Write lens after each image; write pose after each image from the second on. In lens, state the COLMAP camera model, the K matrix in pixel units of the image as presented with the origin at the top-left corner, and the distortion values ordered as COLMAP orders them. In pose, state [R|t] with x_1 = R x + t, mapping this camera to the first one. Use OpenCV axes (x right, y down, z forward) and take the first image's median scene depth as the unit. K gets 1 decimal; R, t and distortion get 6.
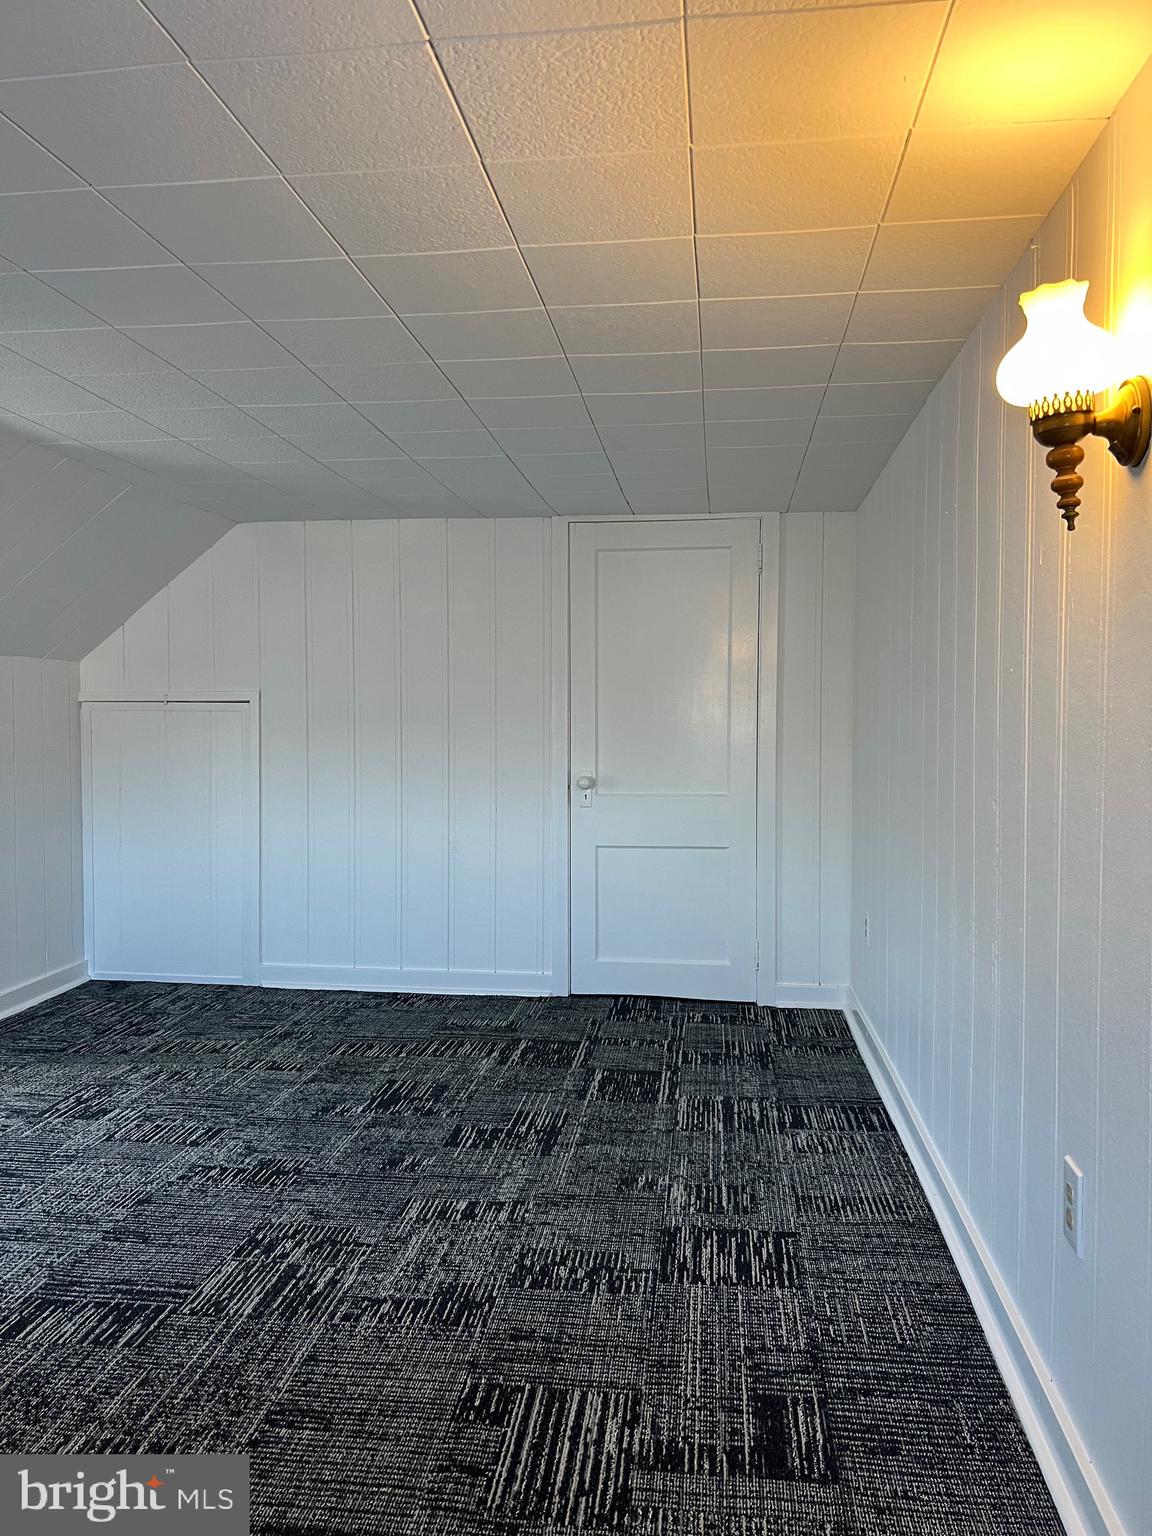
lens RADIAL K [[1147.1, 0, 564.4], [0, 1147.1, 762.2], [0, 0, 1]] dist [0.057678, -0.066093]
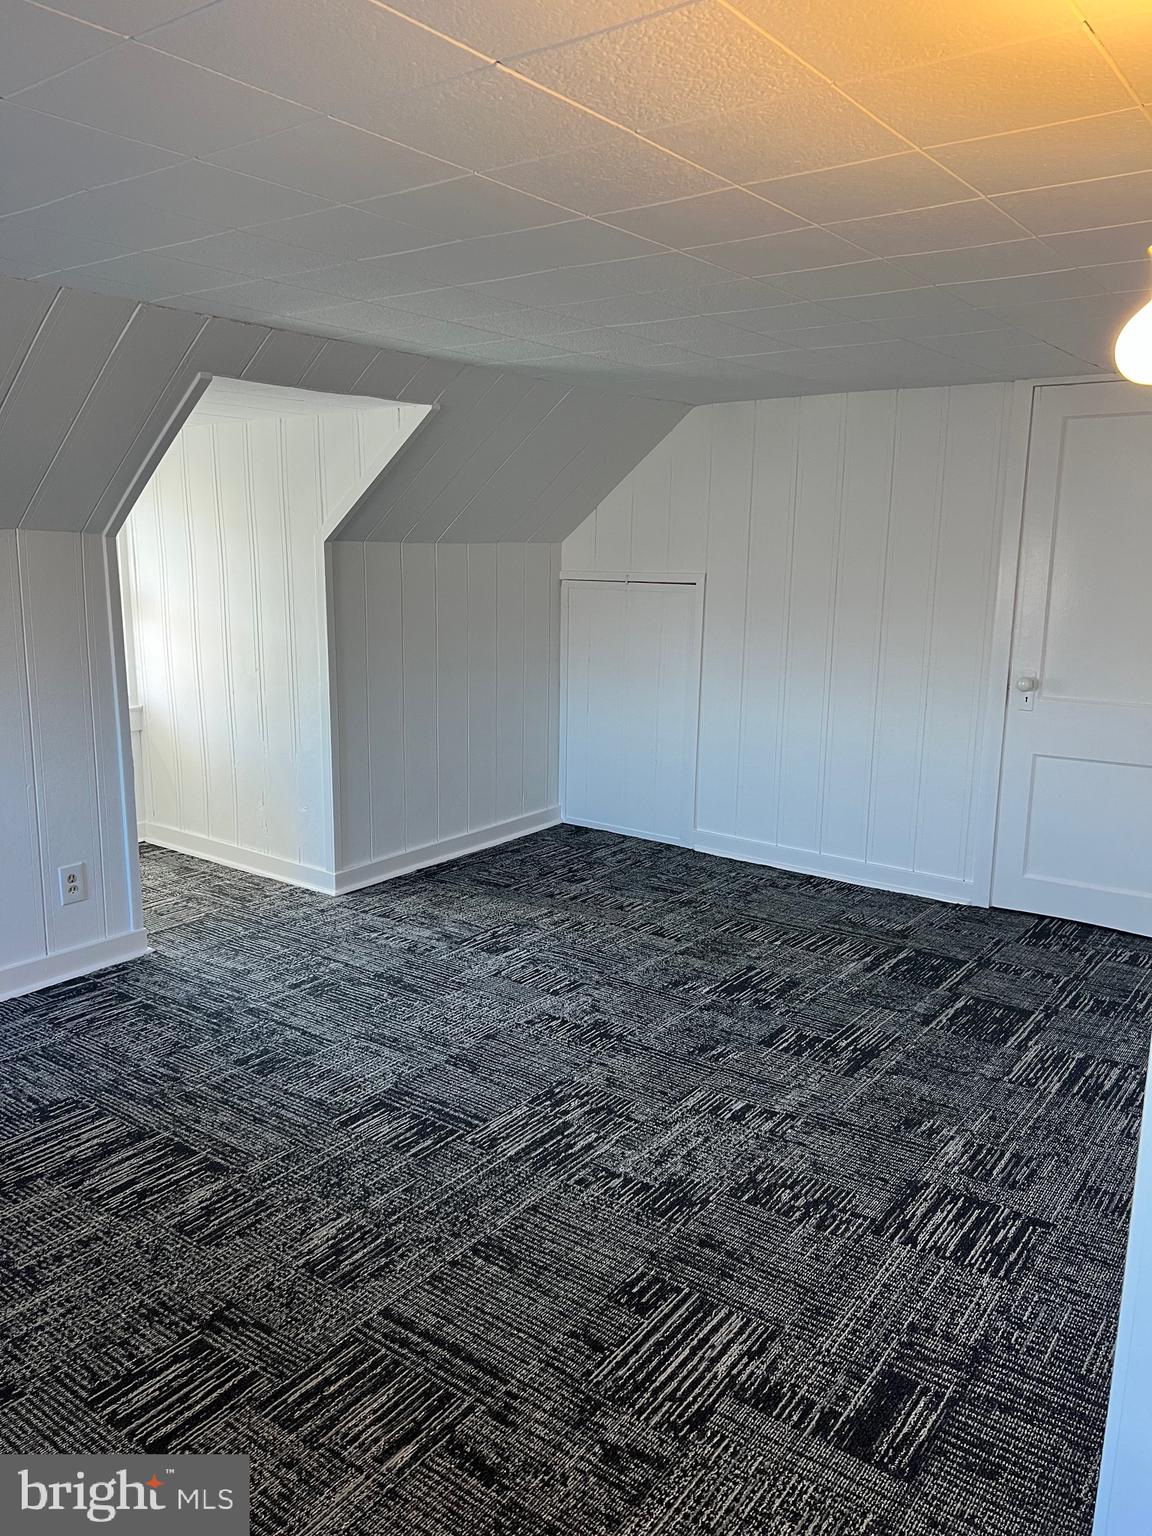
lens RADIAL K [[1147.1, 0, 569.9], [0, 1147.1, 761.1], [0, 0, 1]] dist [0.057678, -0.066093]
pose [[0.872116, 0.101363, -0.478685, 0.260132], [-0.028702, 0.987220, 0.156756, -0.097542], [0.488457, -0.122970, 0.863880, 0.038418]]
